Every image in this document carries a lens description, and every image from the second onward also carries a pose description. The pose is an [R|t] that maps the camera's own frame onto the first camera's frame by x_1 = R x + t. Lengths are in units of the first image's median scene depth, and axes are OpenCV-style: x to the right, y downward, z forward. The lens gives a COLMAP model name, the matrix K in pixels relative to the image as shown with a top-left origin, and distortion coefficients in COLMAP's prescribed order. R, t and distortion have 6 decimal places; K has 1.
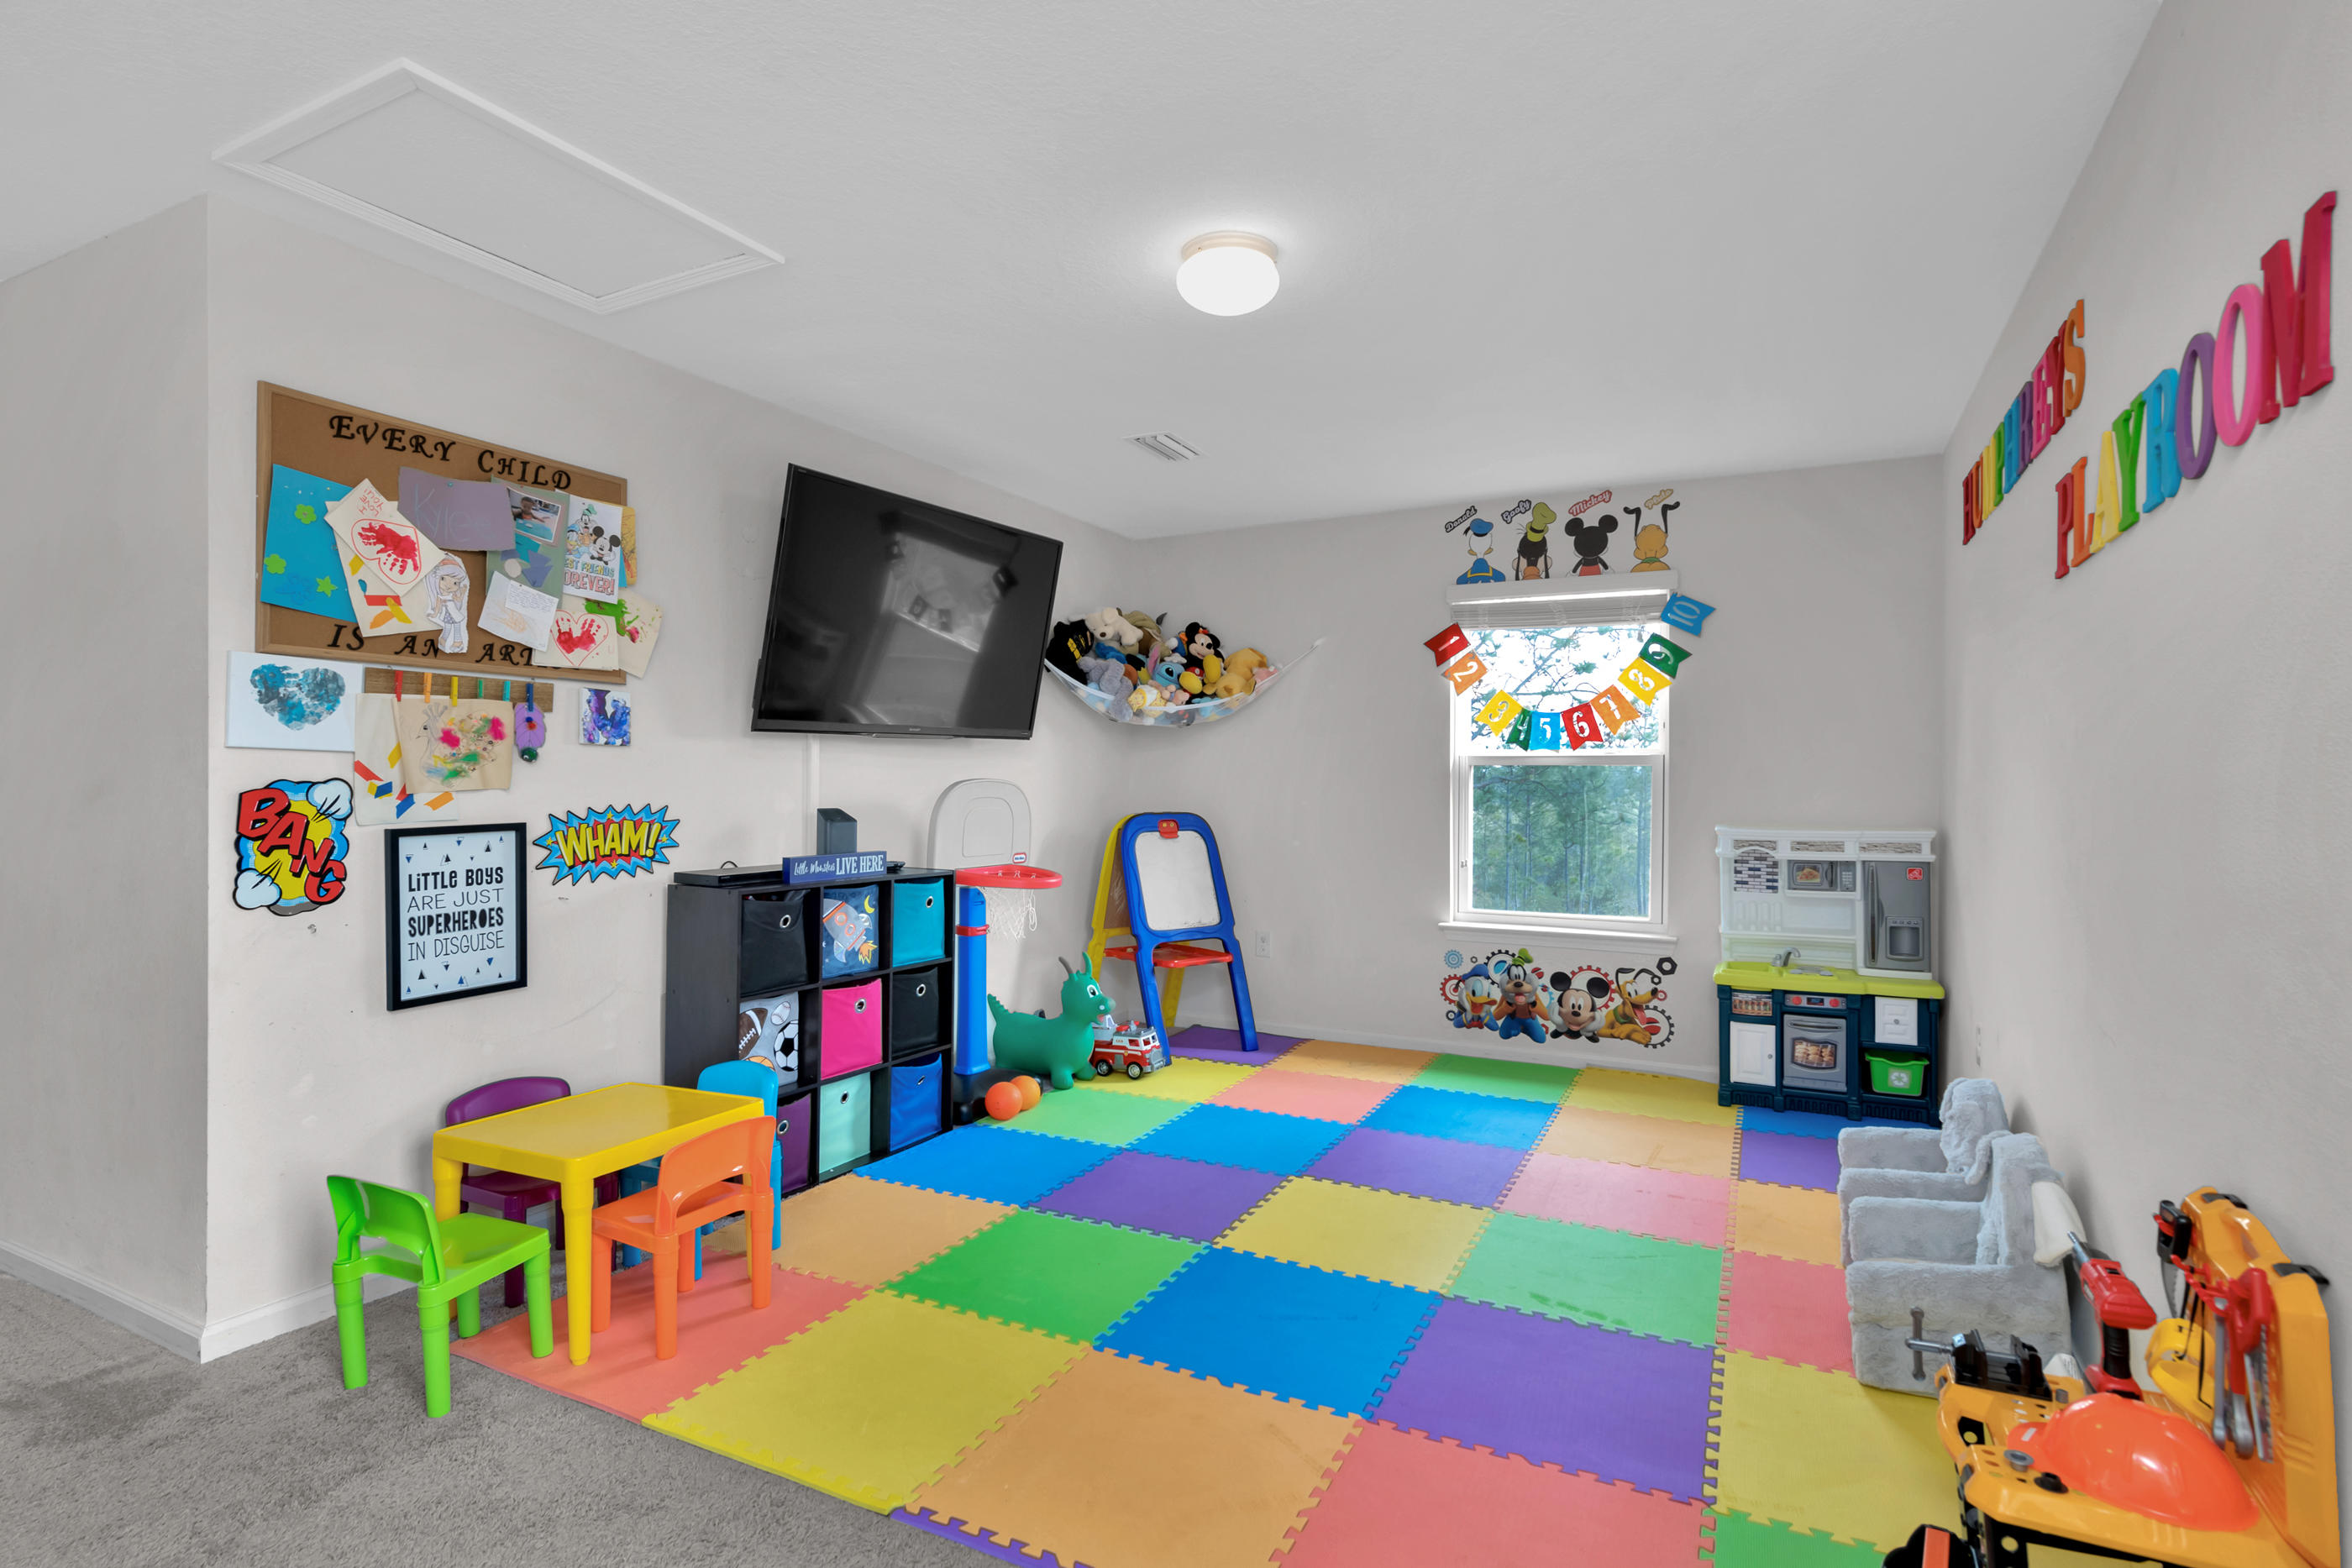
lens RADIAL K [[1167.0, 0, 1176.0], [0, 1167.0, 784.0], [0, 0, 1]] dist [0.030085, -0.000028]
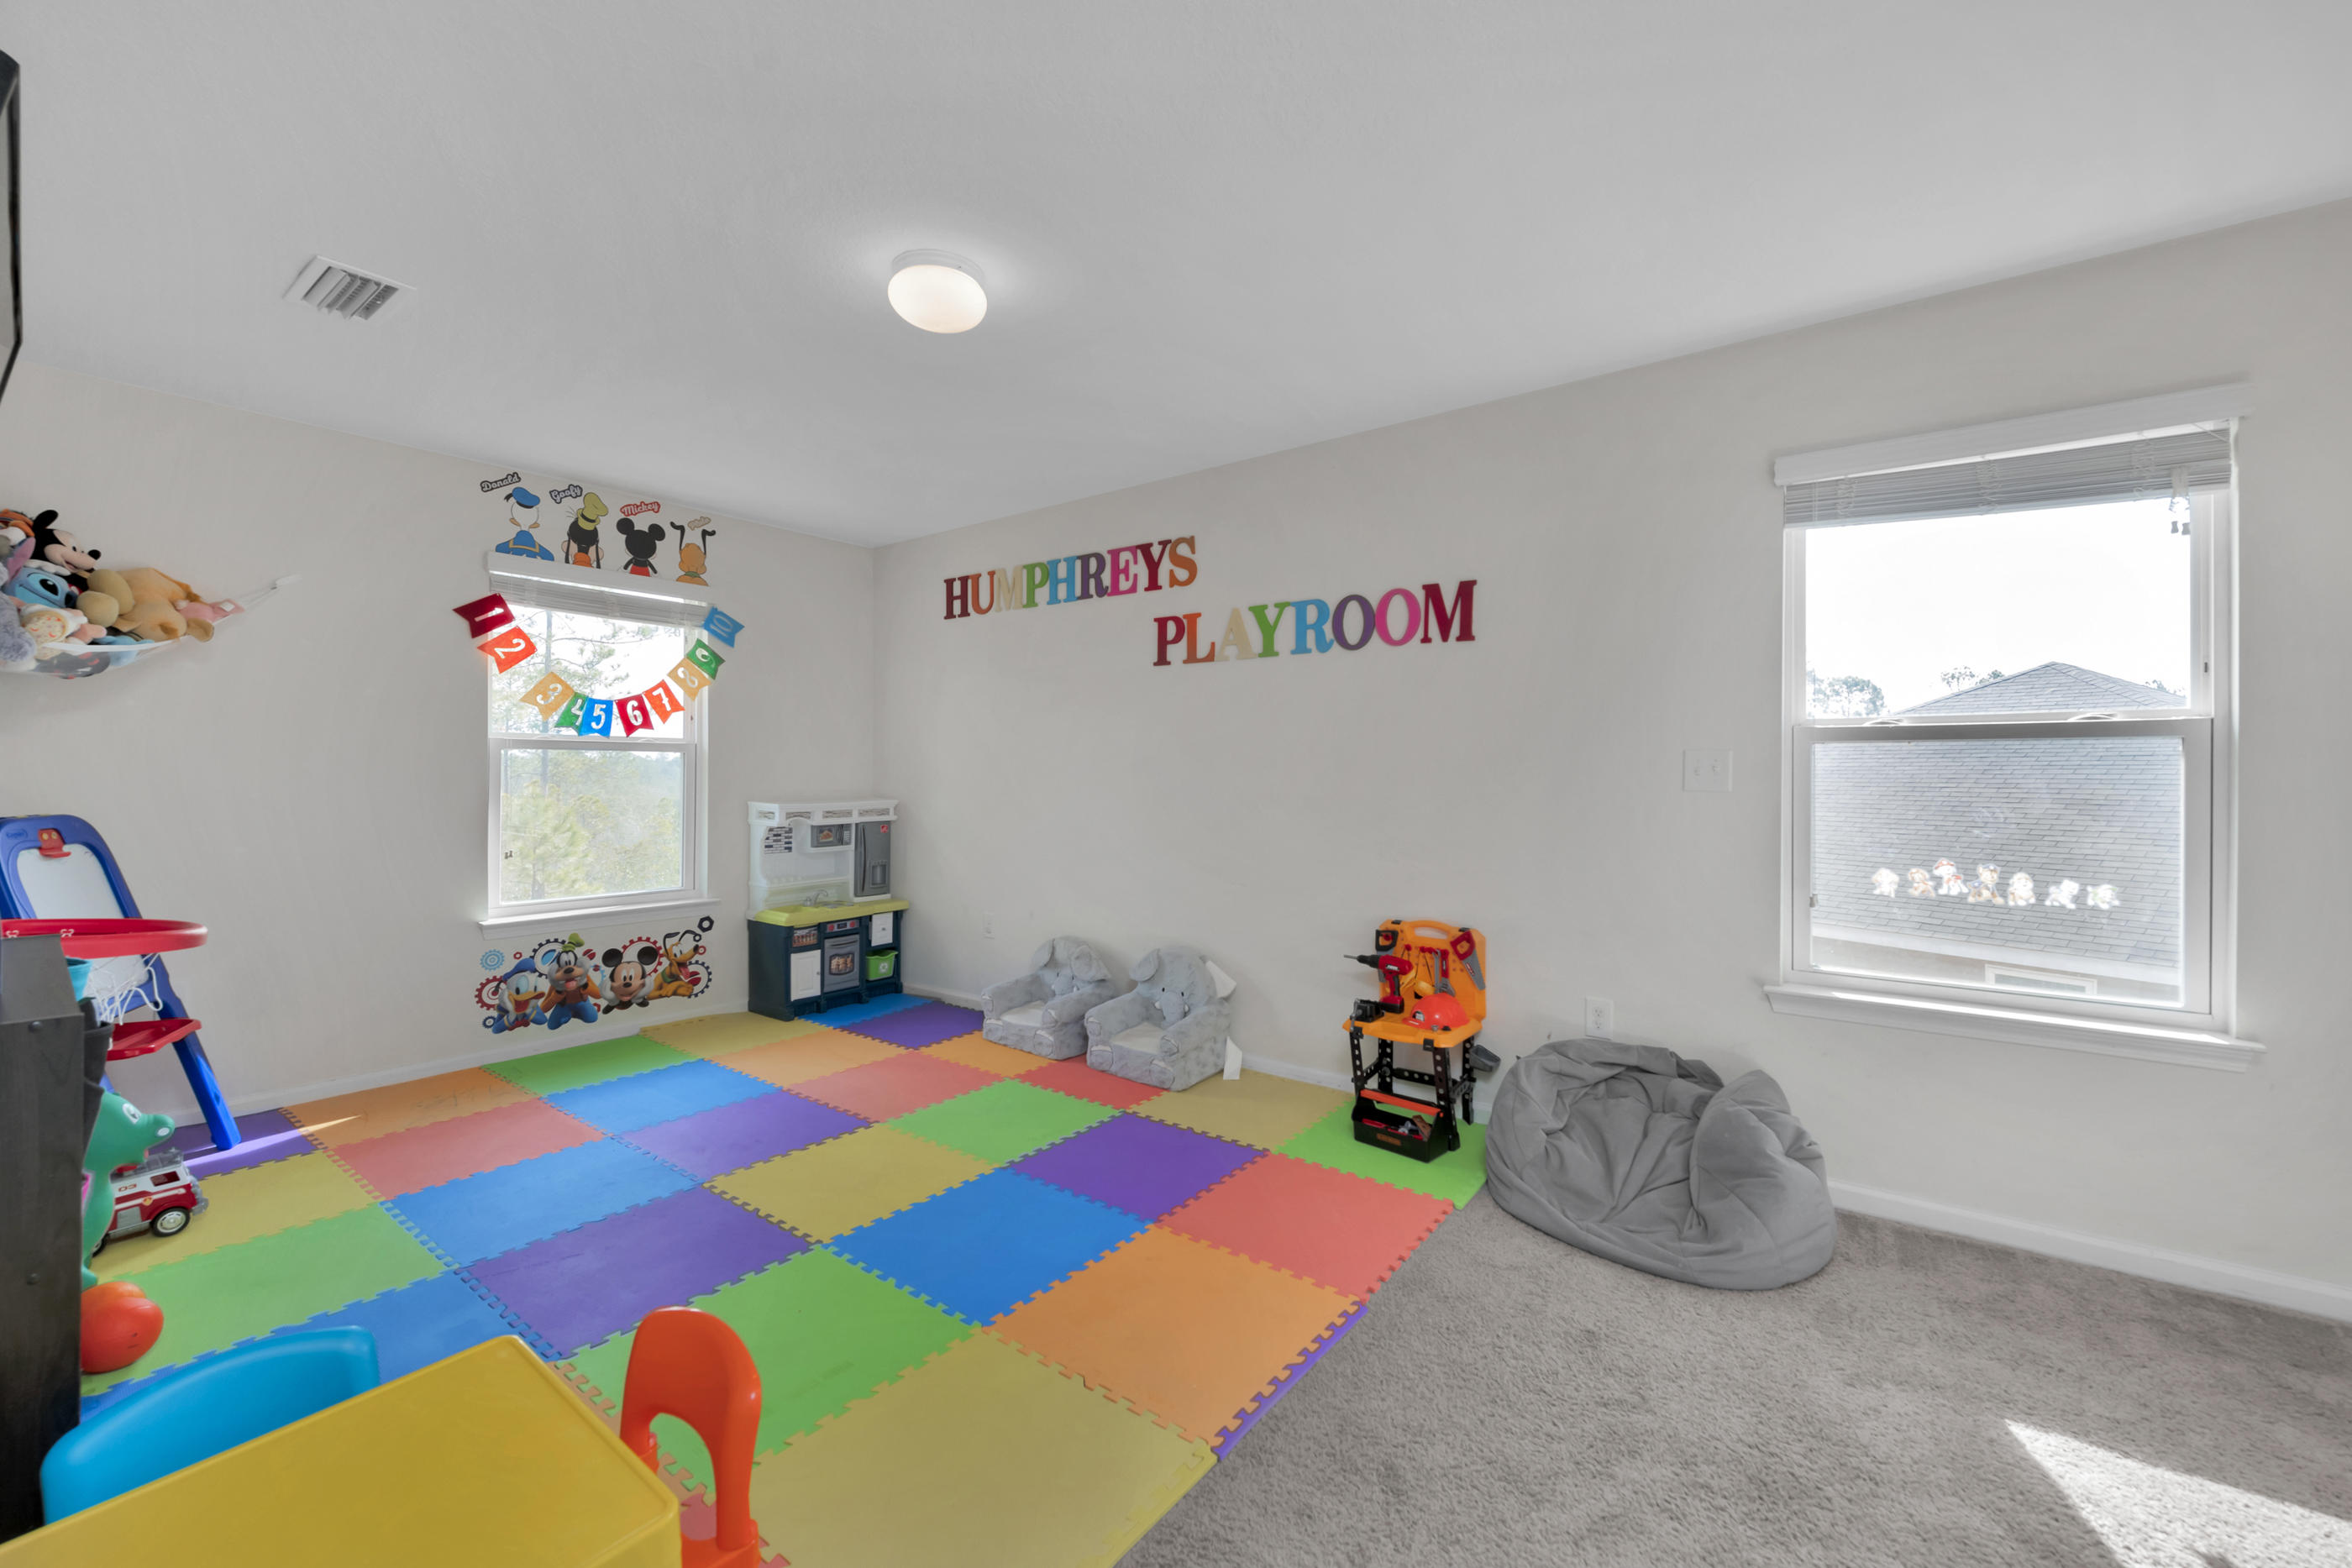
lens RADIAL K [[981.6, 0, 1179.4], [0, 981.6, 773.5], [0, 0, 1]] dist [0.002721, 0.000013]
pose [[0.165260, -0.006088, 0.986231, -0.456157], [-0.002185, 0.999976, 0.006539, -0.002790], [-0.986248, -0.003235, 0.165243, 0.360460]]
